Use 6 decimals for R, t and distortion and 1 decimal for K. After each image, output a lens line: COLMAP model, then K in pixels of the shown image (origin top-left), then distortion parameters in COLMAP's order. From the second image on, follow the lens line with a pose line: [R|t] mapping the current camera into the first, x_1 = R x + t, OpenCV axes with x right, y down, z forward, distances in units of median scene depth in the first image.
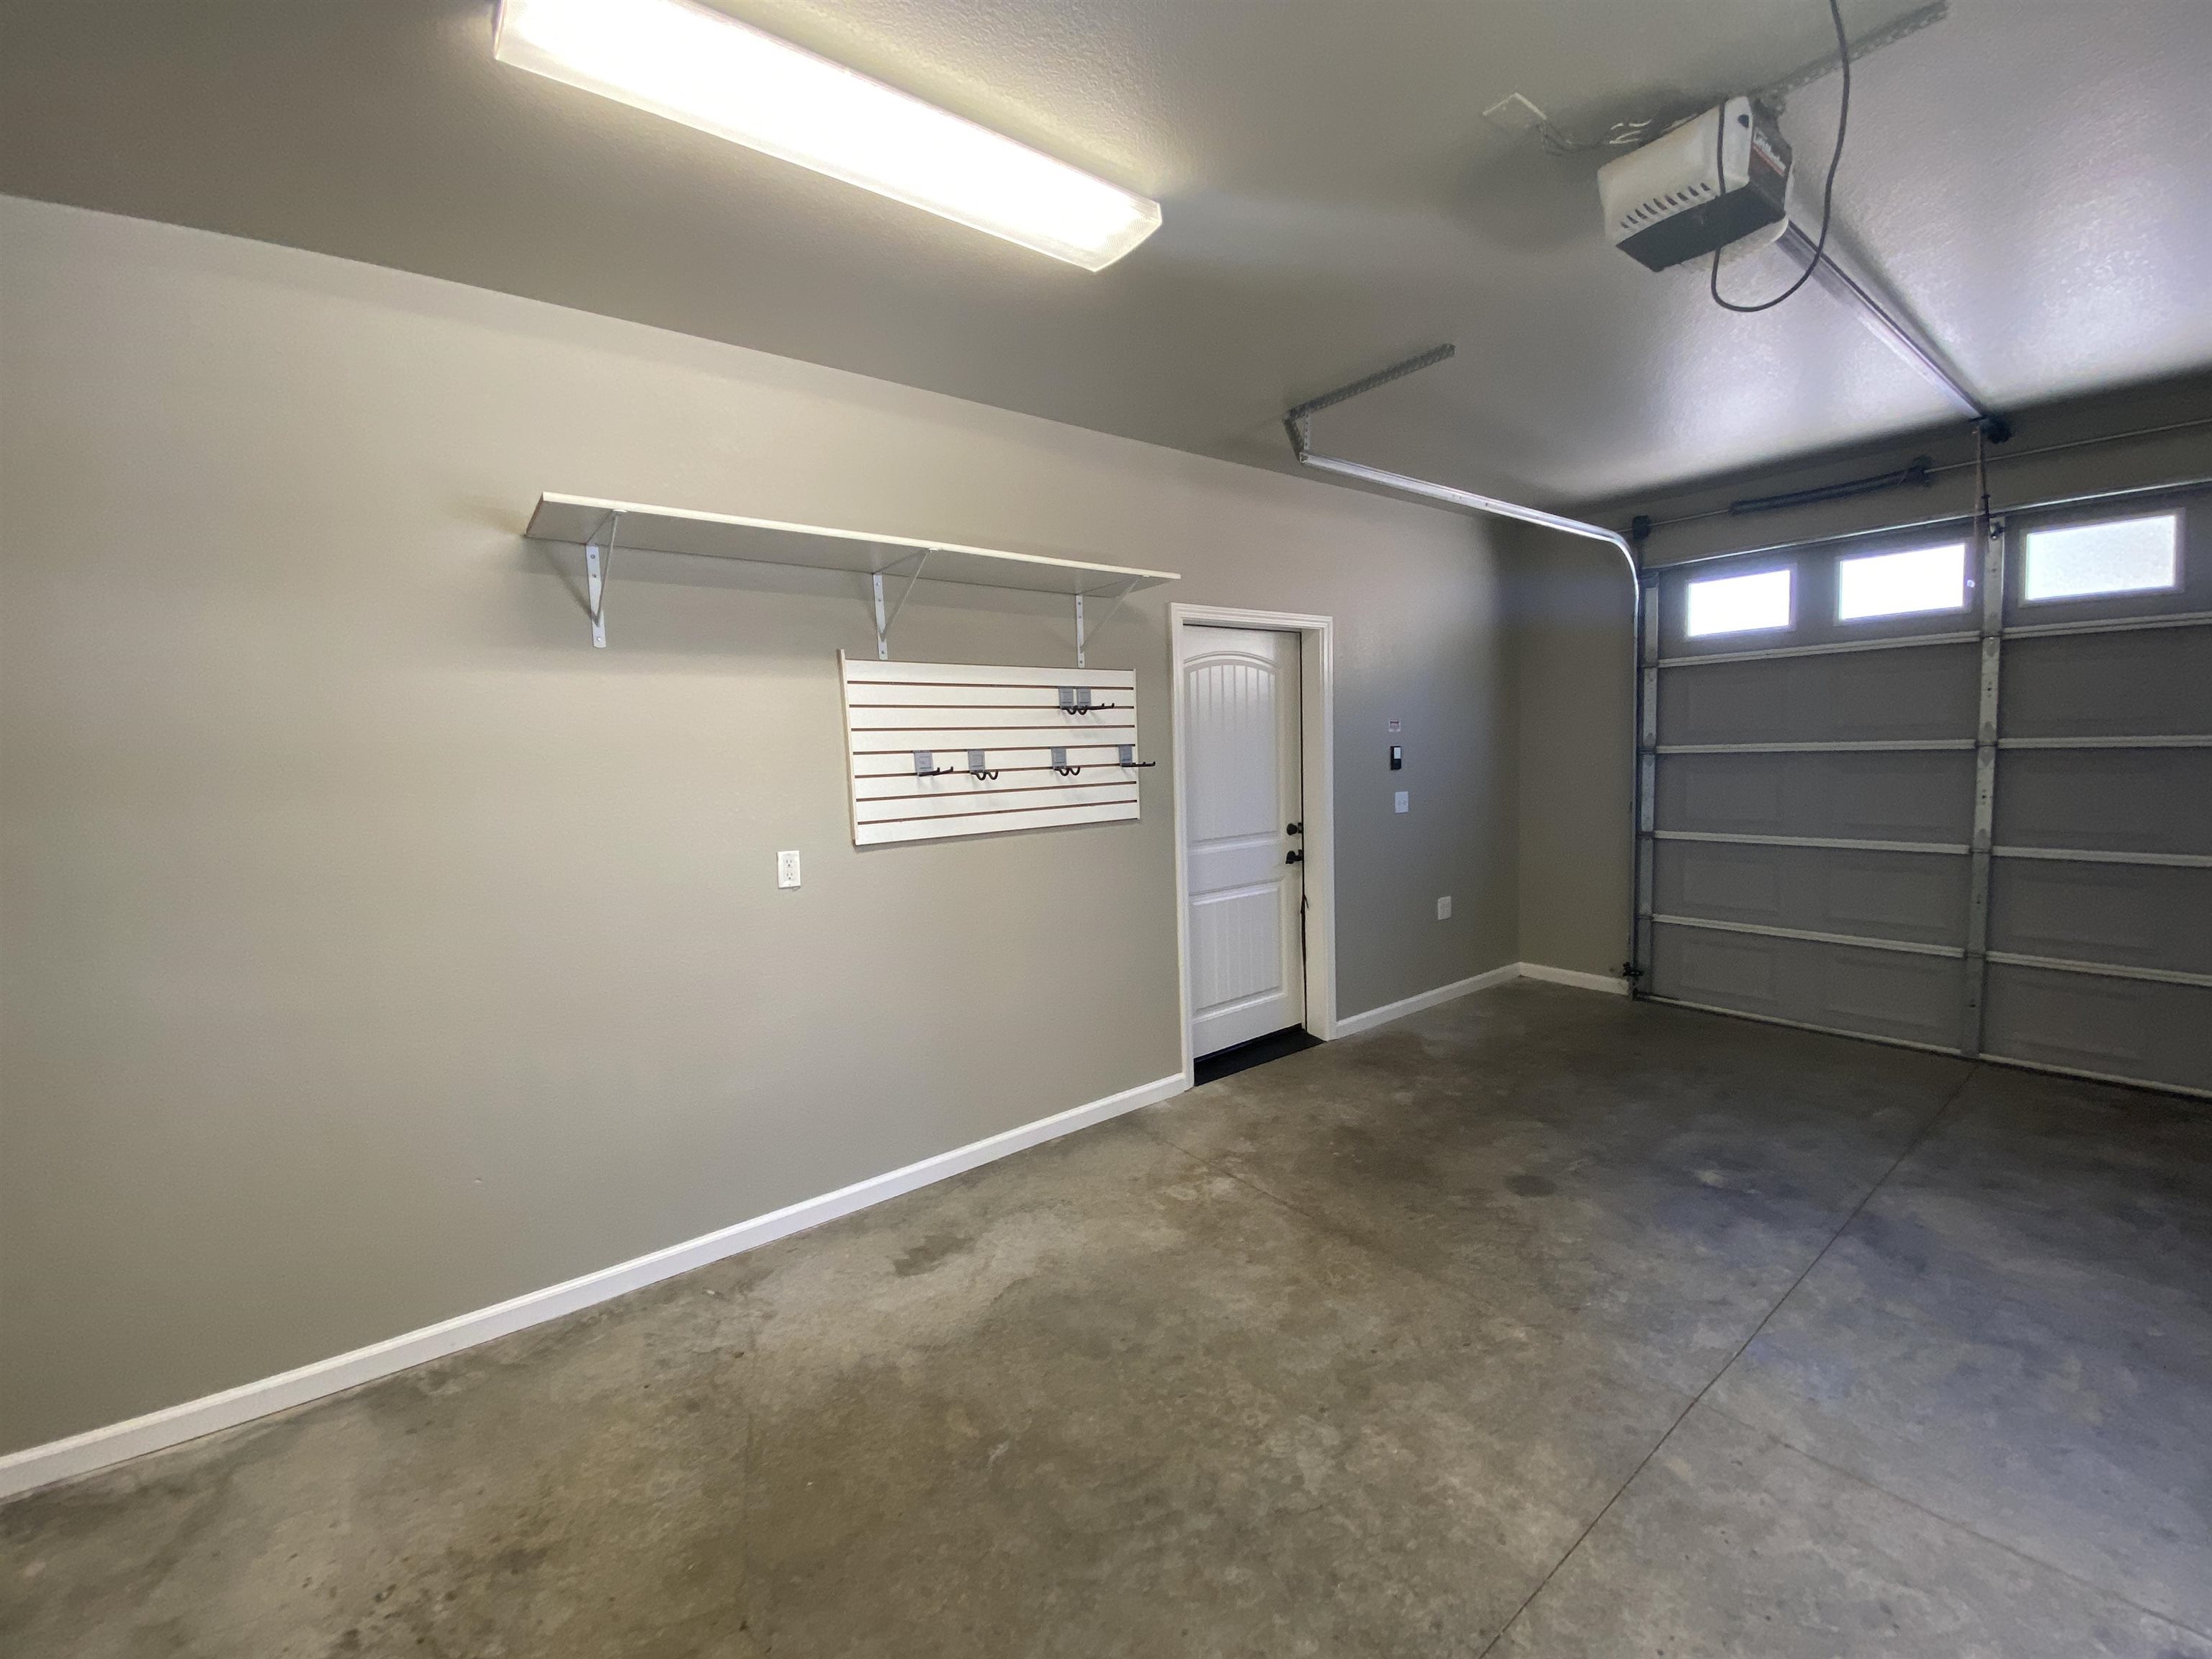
lens RADIAL K [[887.2, 0, 1114.7], [0, 887.2, 830.6], [0, 0, 1]] dist [0.092751, -0.048026]
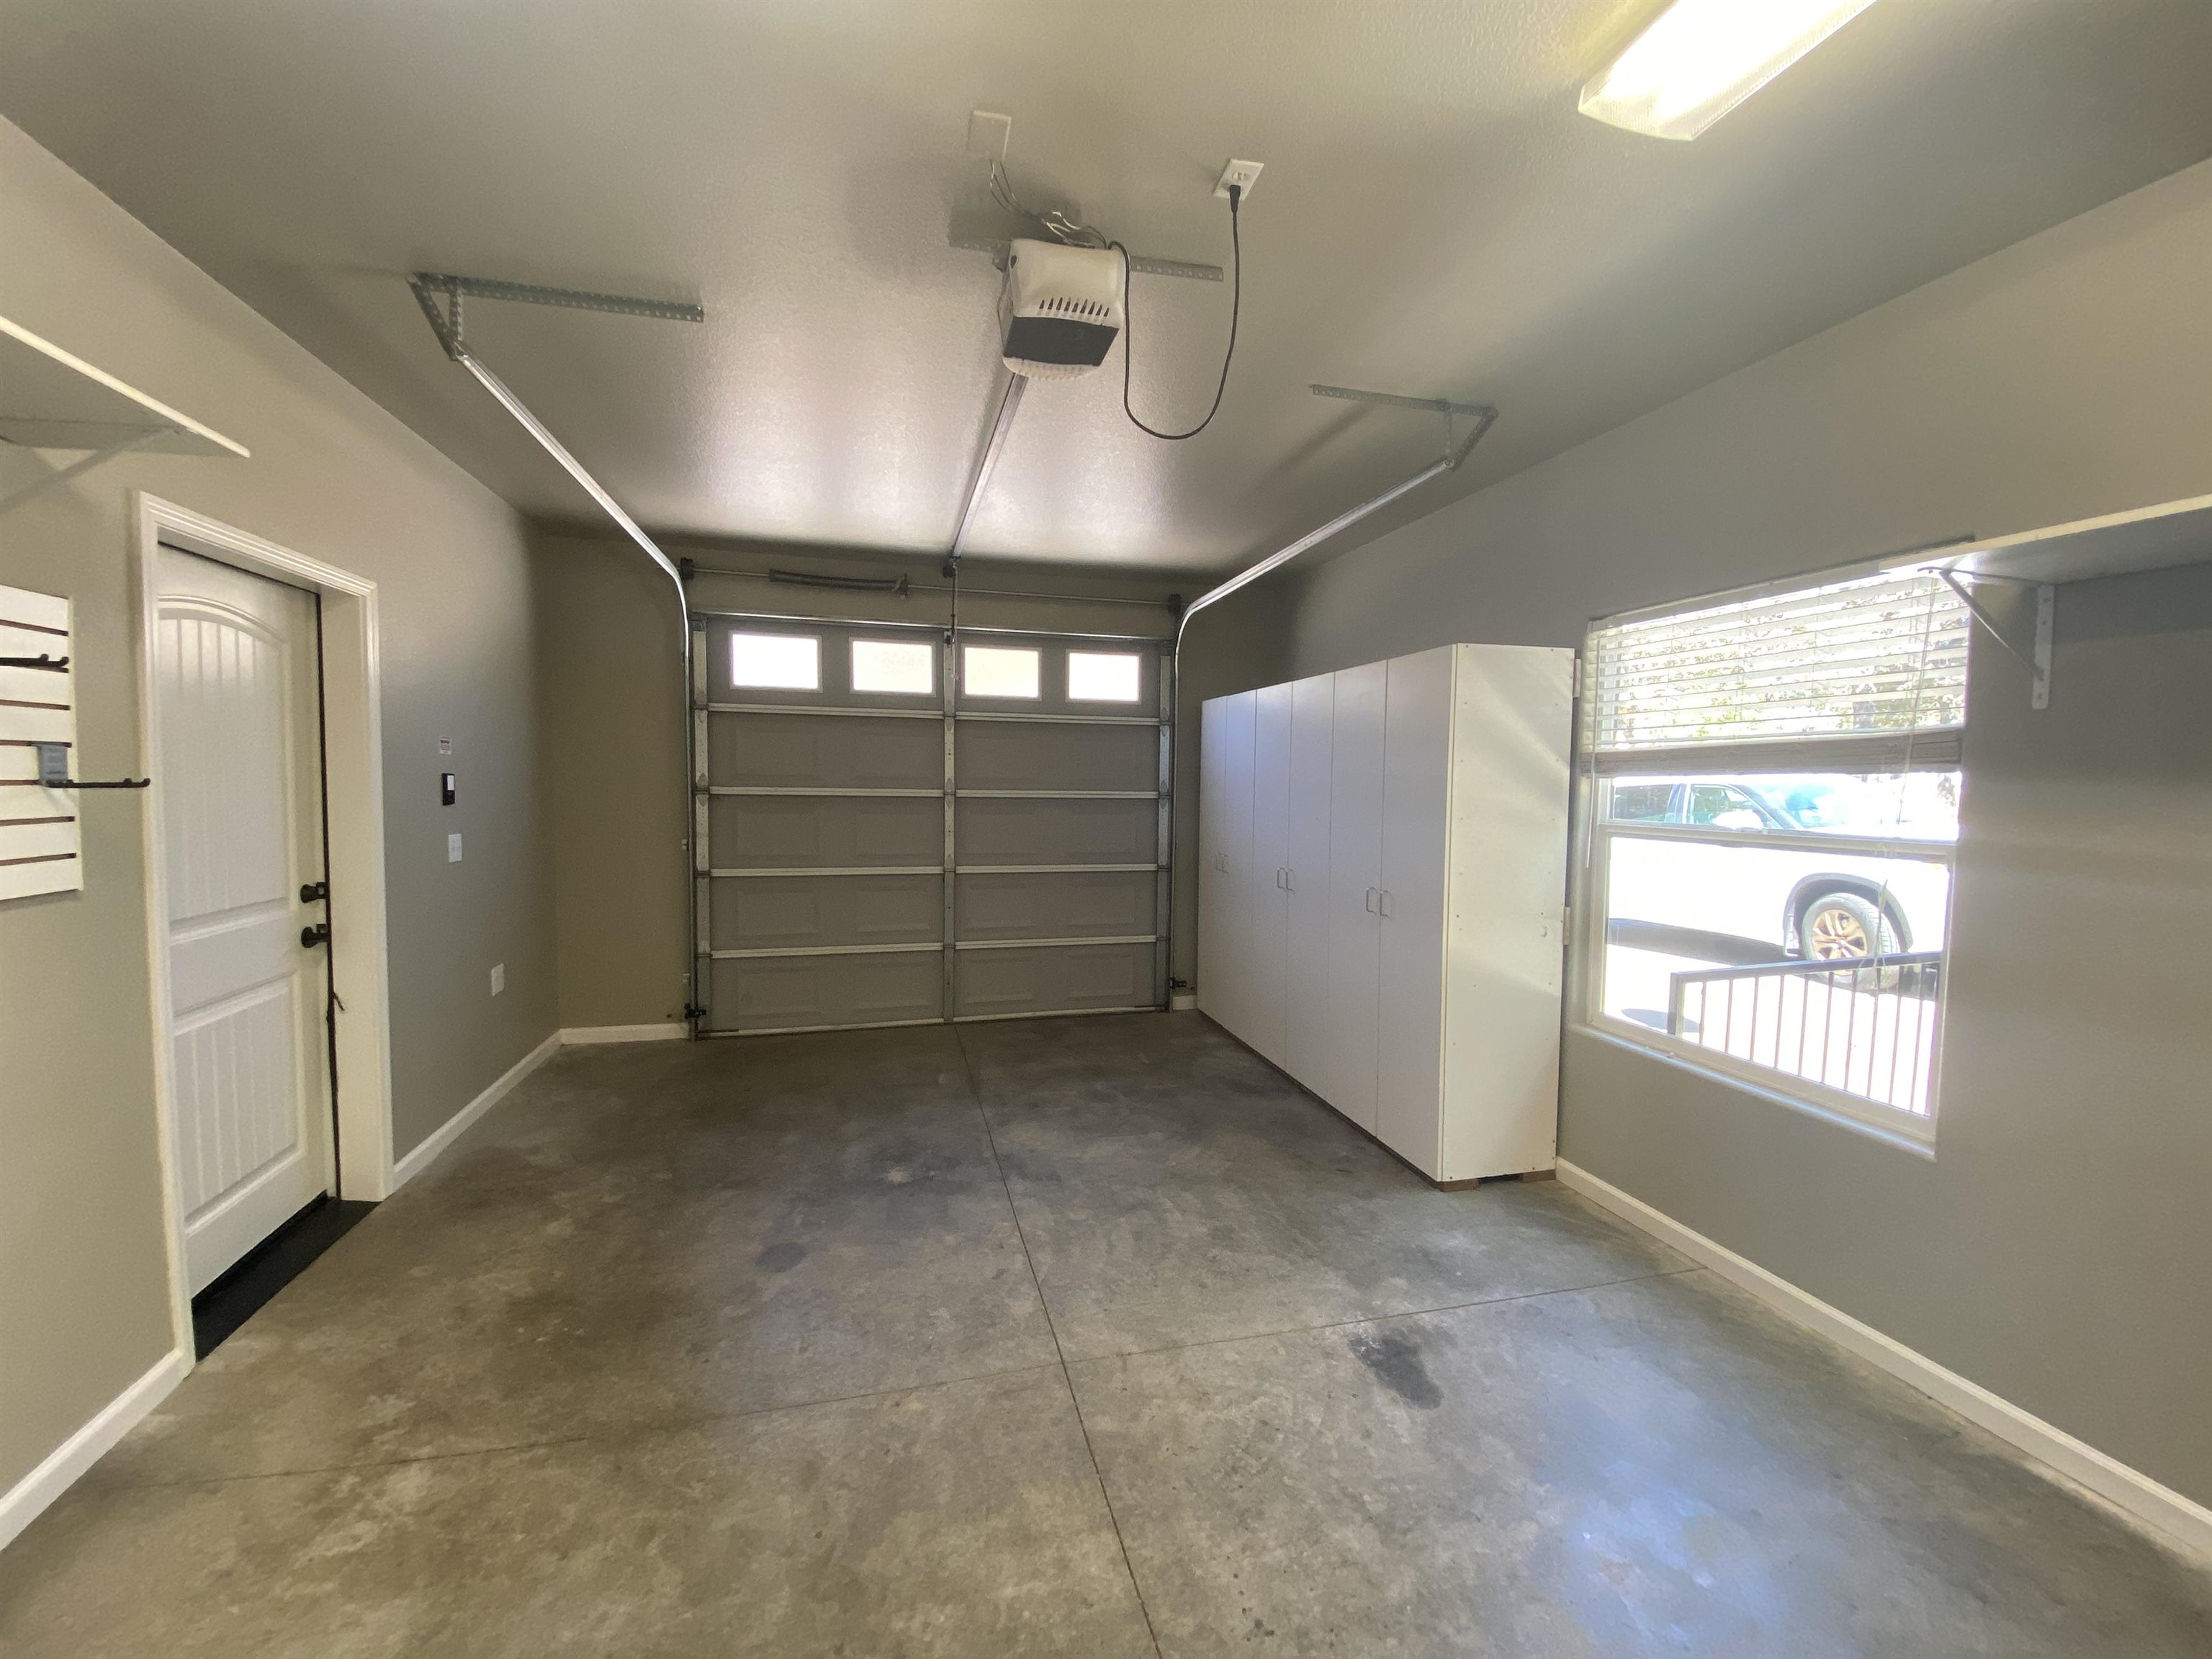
lens RADIAL K [[895.5, 0, 1097.0], [0, 895.5, 829.6], [0, 0, 1]] dist [0.019924, -0.019213]
pose [[0.419852, -0.010433, 0.907532, -0.191381], [0.055239, 0.998374, -0.014078, -0.008682], [-0.905910, 0.056042, 0.419746, 0.257767]]
